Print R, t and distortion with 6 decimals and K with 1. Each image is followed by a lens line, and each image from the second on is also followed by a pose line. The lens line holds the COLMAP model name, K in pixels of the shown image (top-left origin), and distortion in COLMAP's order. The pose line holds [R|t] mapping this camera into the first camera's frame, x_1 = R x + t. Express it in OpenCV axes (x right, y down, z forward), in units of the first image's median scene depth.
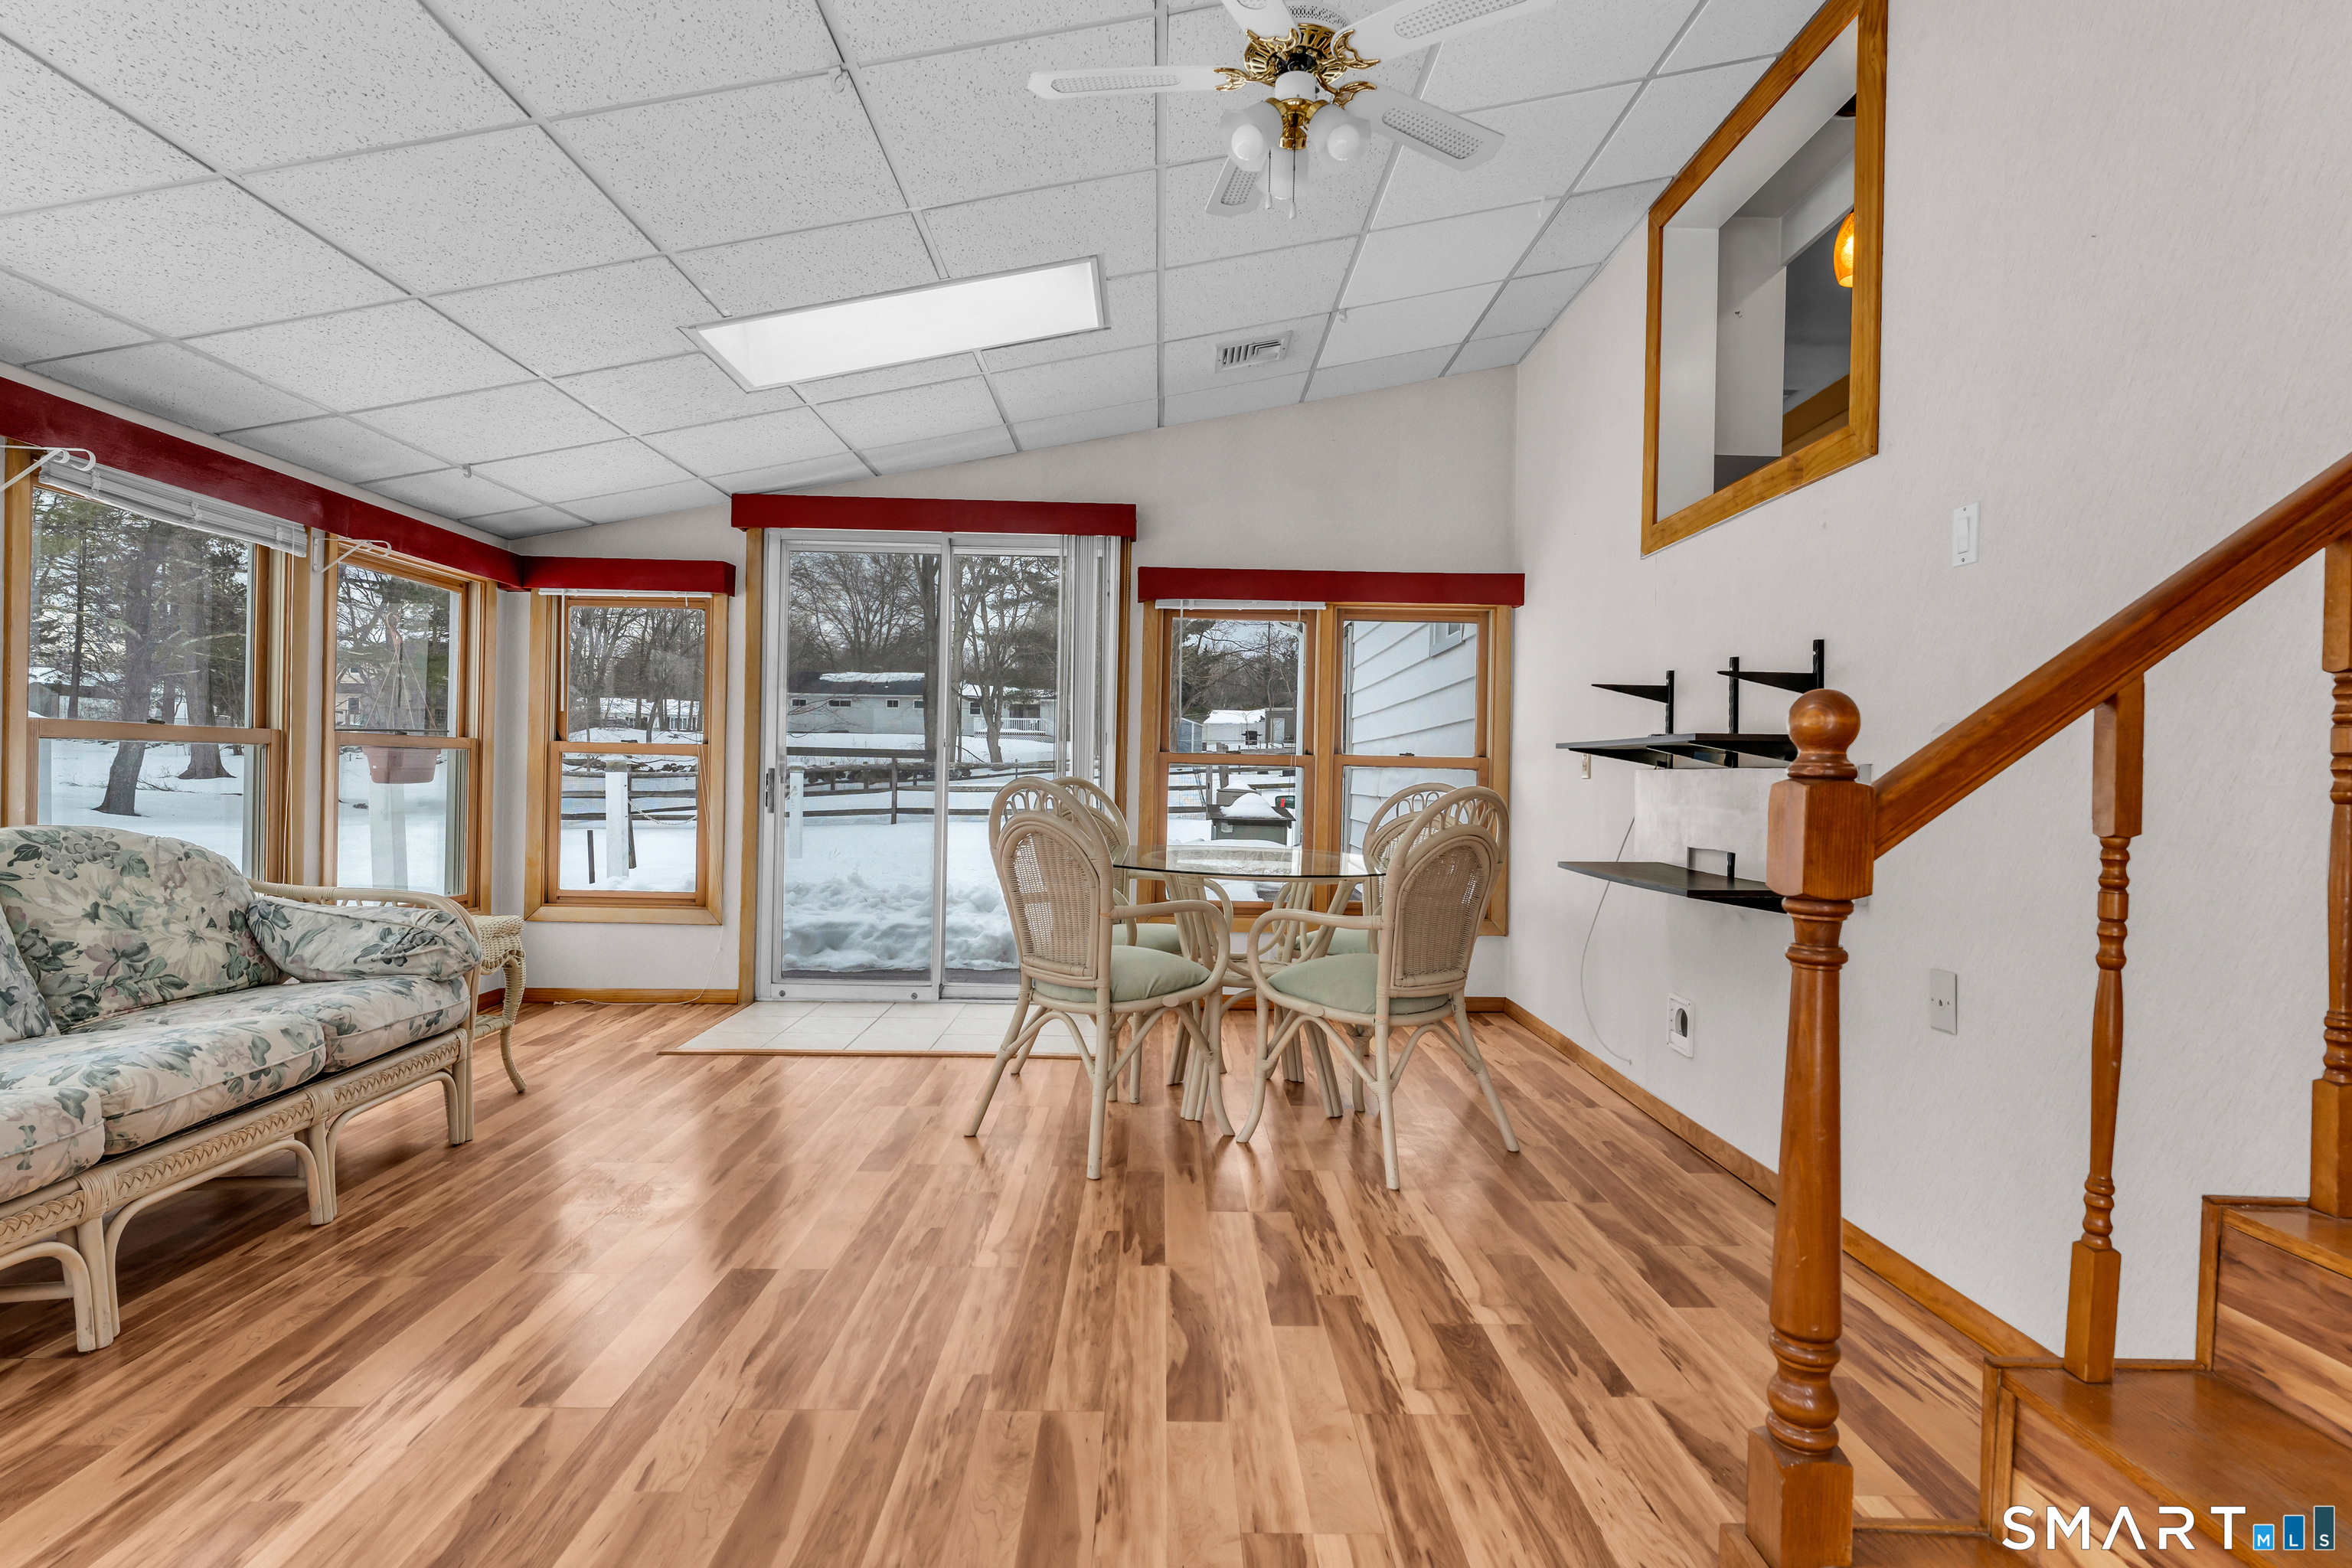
lens RADIAL K [[1212.3, 0, 1176.0], [0, 1212.3, 784.0], [0, 0, 1]] dist [0.000083, -0.001544]
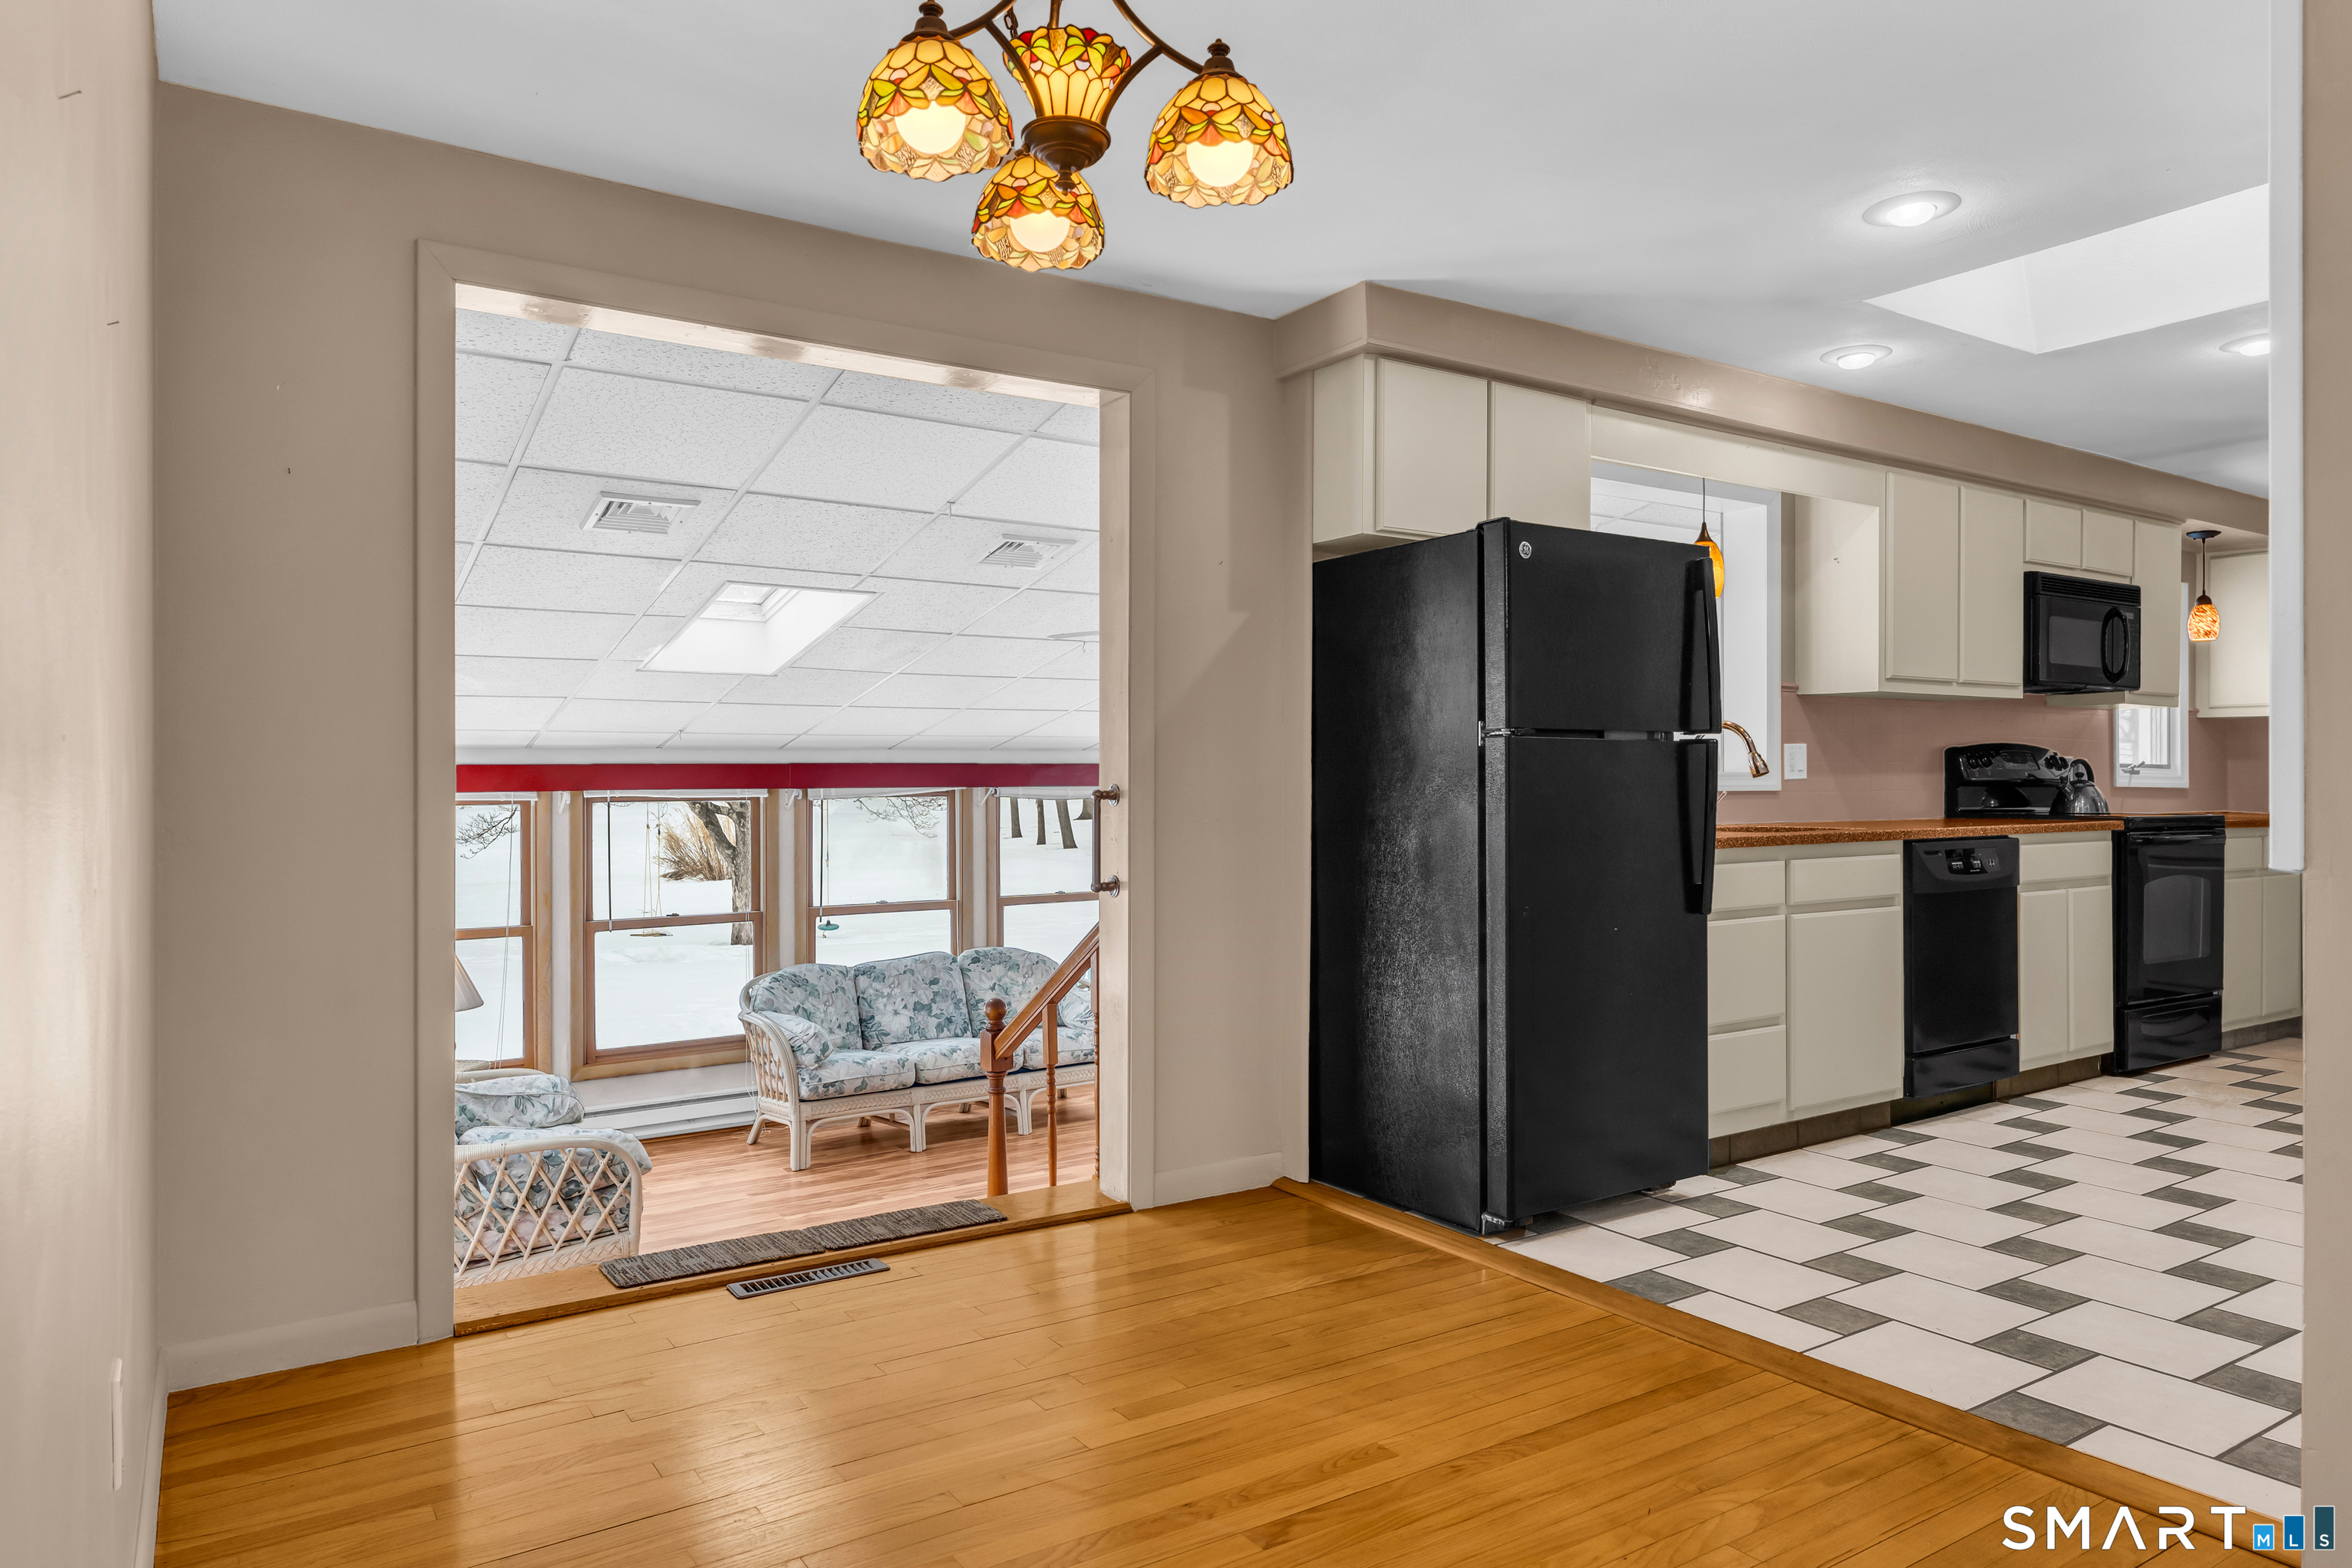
lens RADIAL K [[1475.8, 0, 1172.6], [0, 1475.8, 782.5], [0, 0, 1]] dist [0.003990, 0.001040]
pose [[0.538167, -0.015139, -0.842702, 1.518067], [0.006232, 0.999883, -0.013983, -0.220353], [0.842815, 0.002274, 0.538198, -0.221661]]
